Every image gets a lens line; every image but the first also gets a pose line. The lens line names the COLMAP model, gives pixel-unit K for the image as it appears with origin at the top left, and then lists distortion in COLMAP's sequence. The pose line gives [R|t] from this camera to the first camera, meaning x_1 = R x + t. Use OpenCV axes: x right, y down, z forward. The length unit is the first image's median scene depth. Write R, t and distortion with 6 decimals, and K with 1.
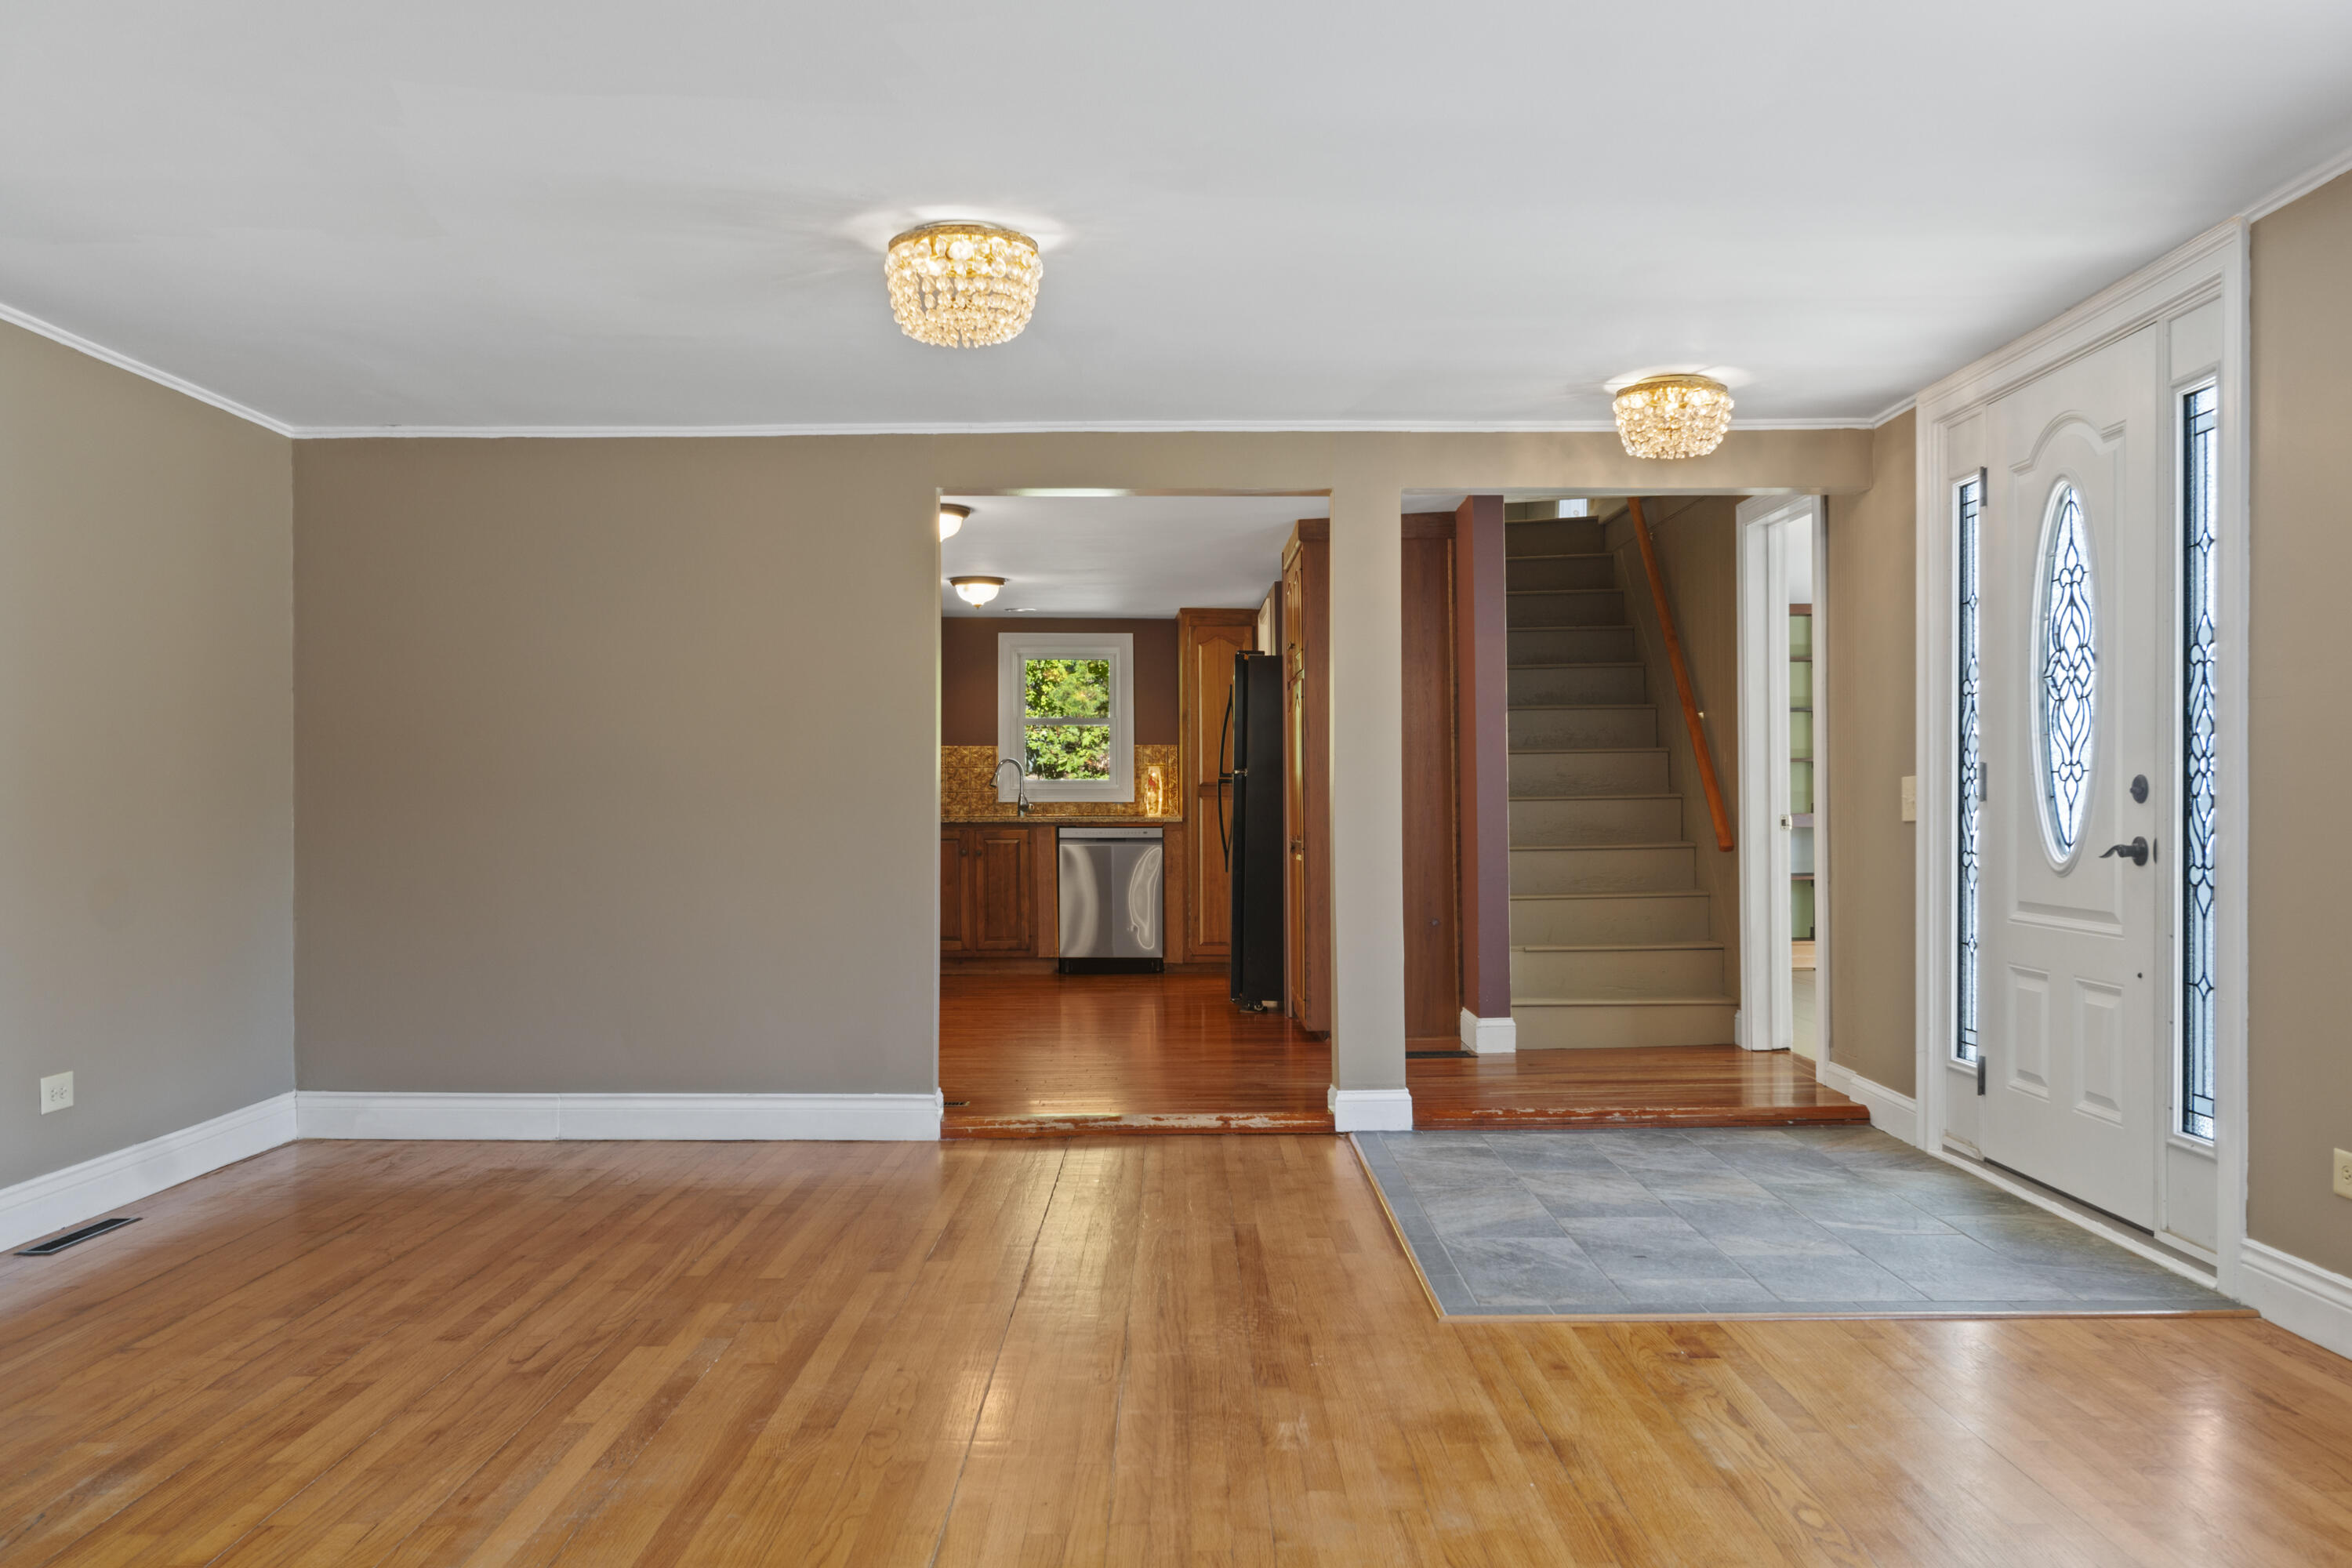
lens RADIAL K [[1957.9, 0, 1170.9], [0, 1957.9, 799.6], [0, 0, 1]] dist [0.009434, -0.008211]
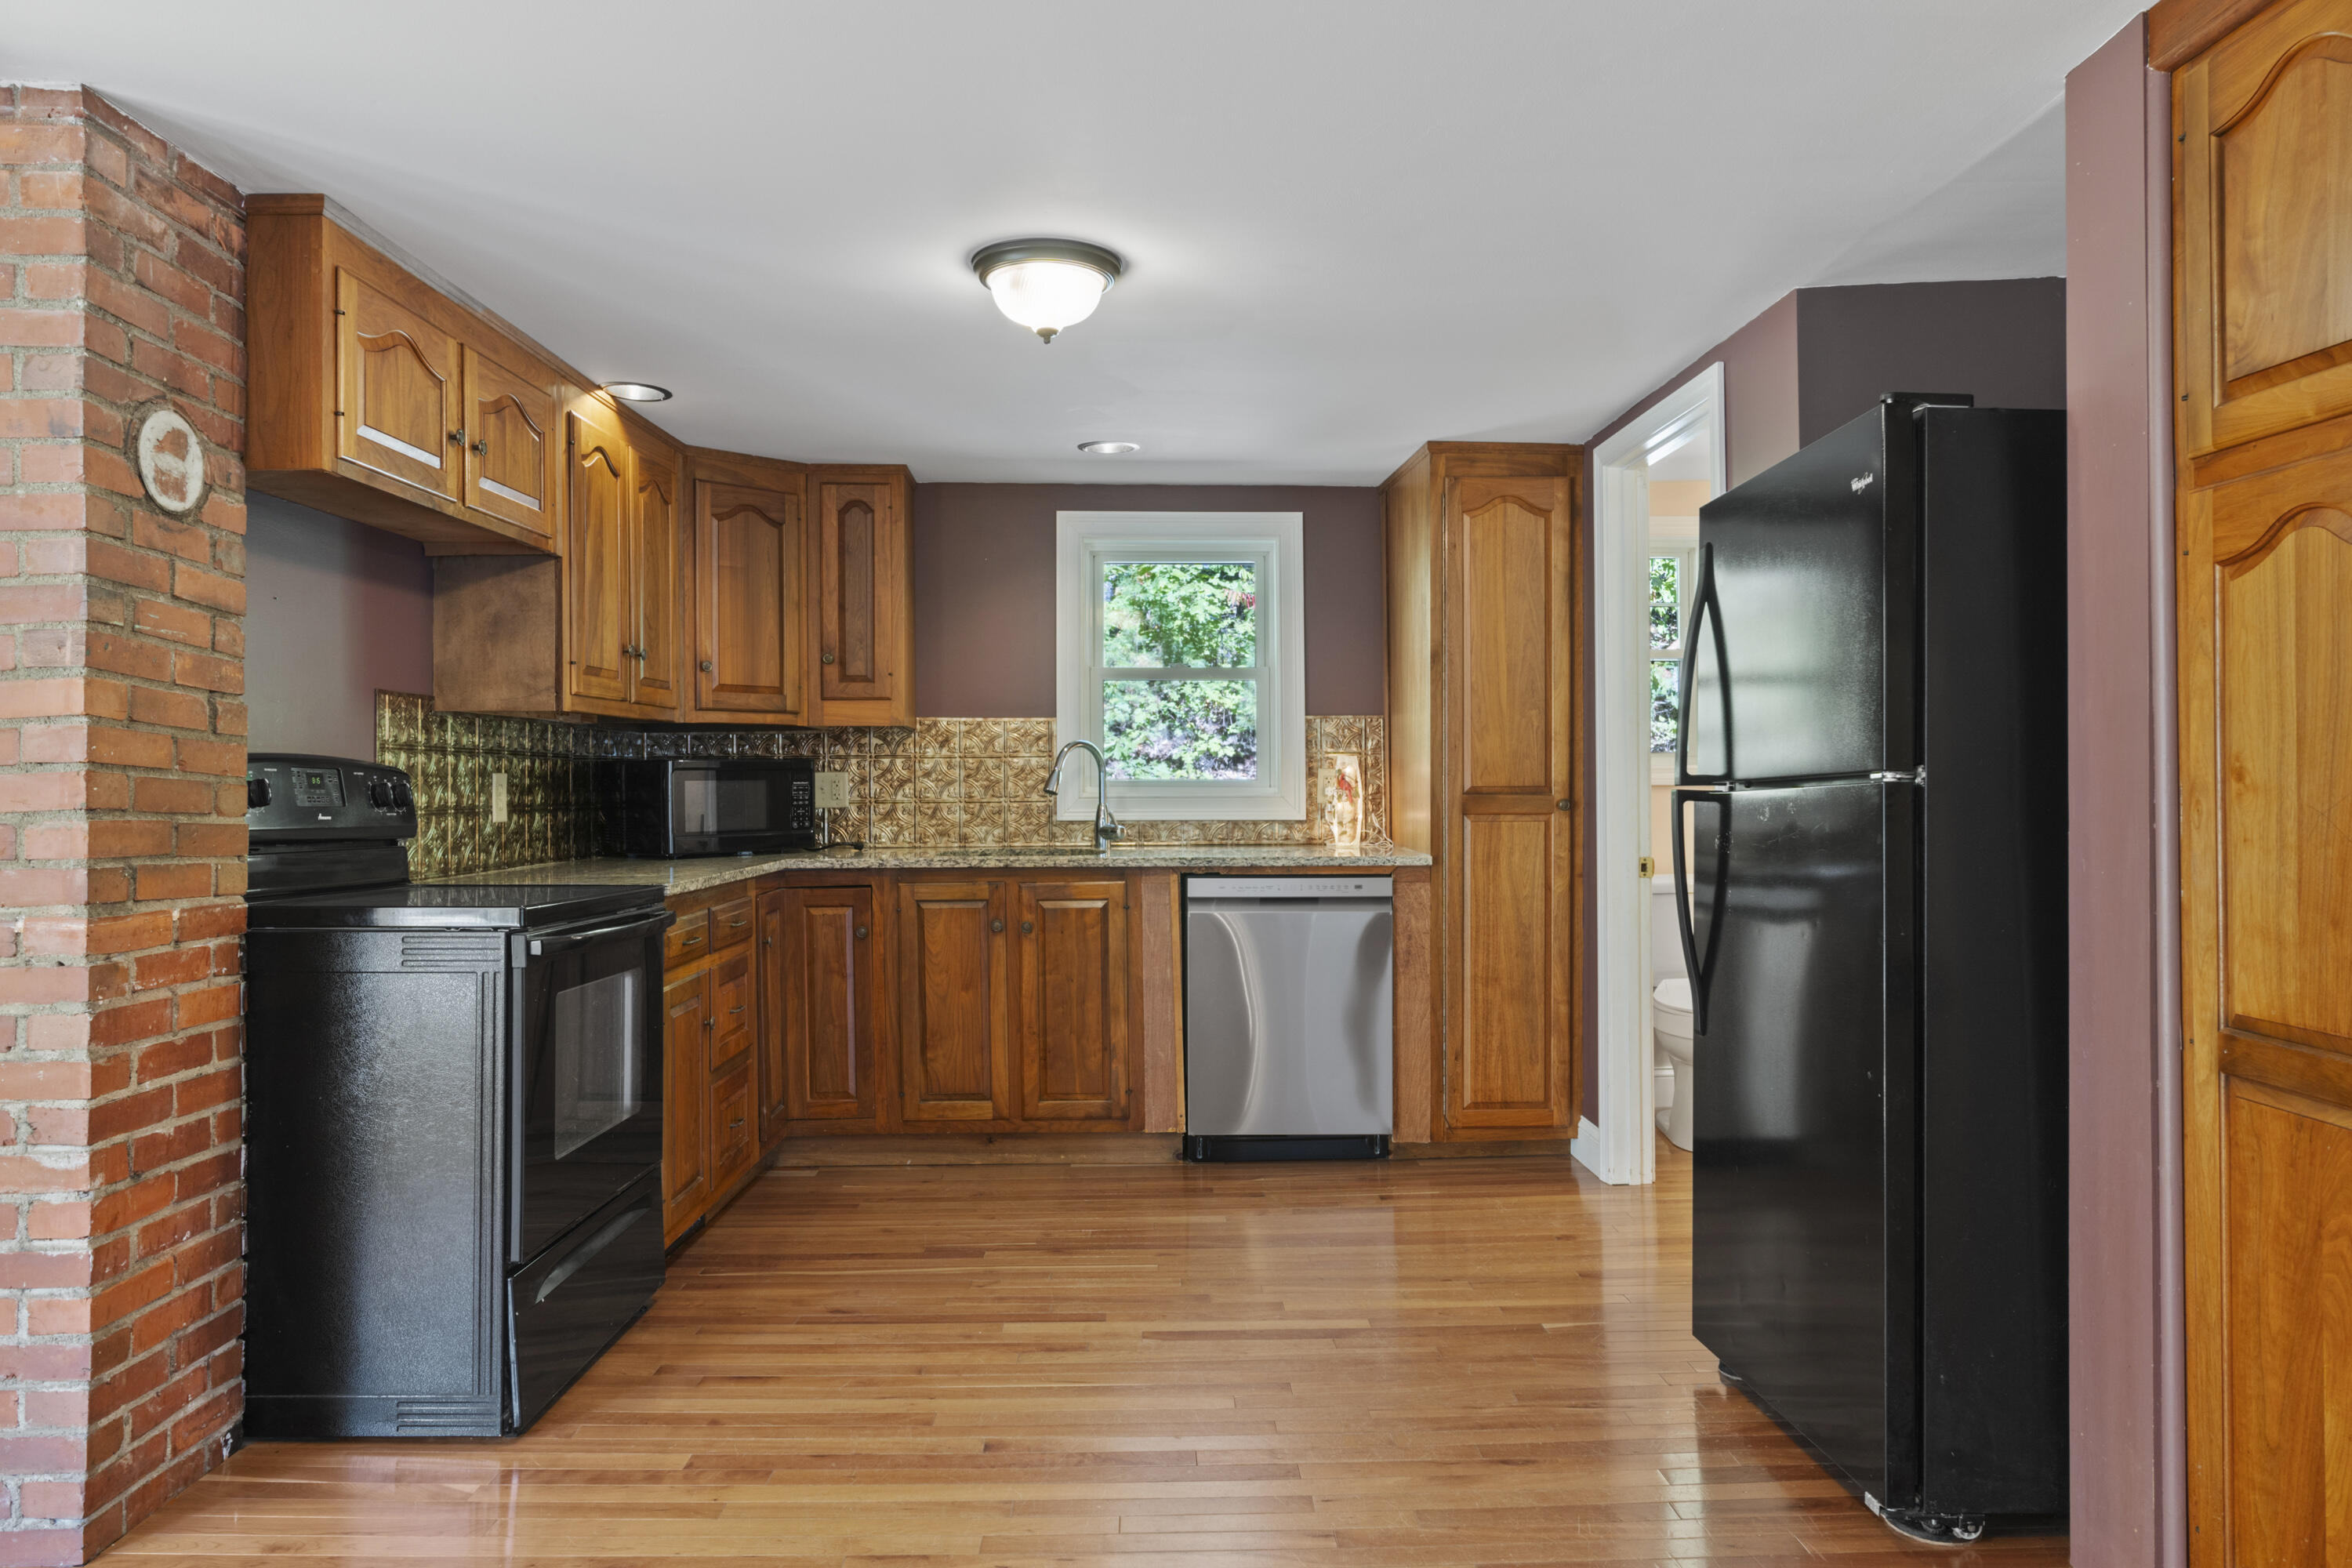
lens RADIAL K [[1519.2, 0, 1159.6], [0, 1519.2, 786.0], [0, 0, 1]] dist [0.001220, -0.002746]
pose [[0.999809, -0.001341, 0.019487, -0.134428], [0.001221, 0.999980, 0.006166, -0.021545], [-0.019495, -0.006141, 0.999791, 1.142925]]
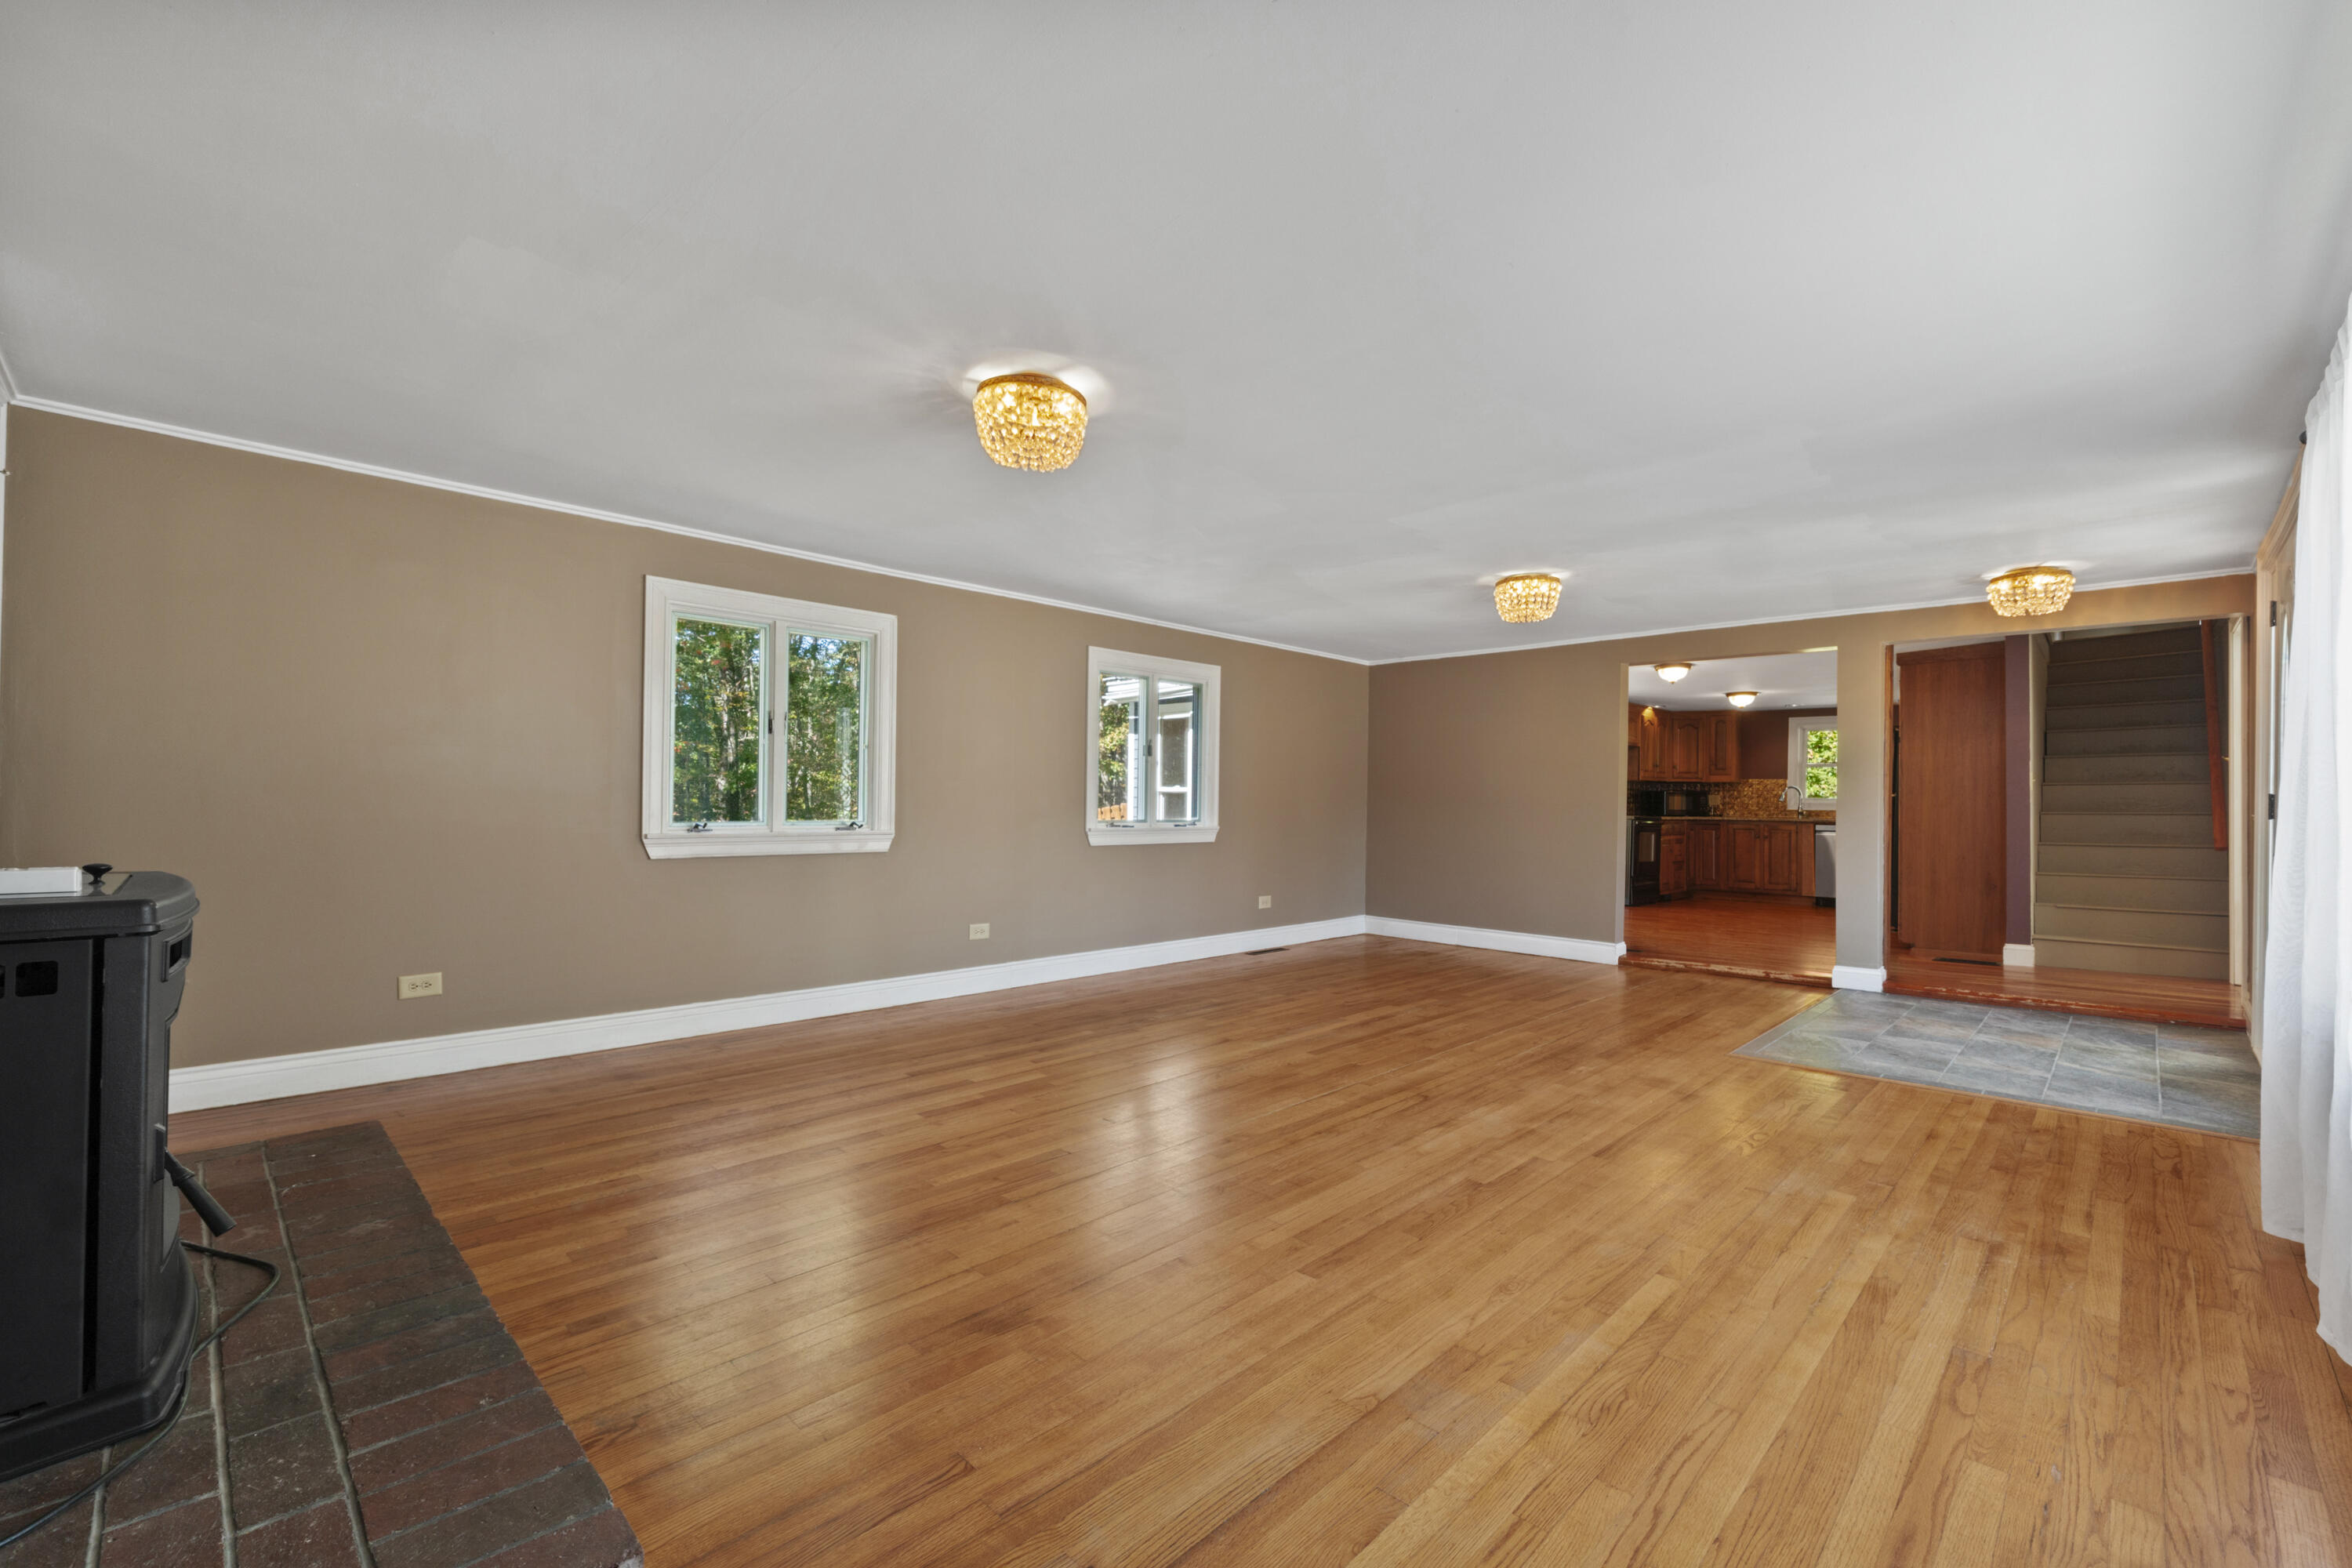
lens RADIAL K [[990.3, 0, 1178.6], [0, 990.3, 794.7], [0, 0, 1]] dist [-0.010424, -0.000306]
pose [[0.716841, 0.007623, -0.697195, 0.293002], [-0.014042, 0.999895, -0.003505, -0.003375], [0.697095, 0.012302, 0.716873, -0.122077]]
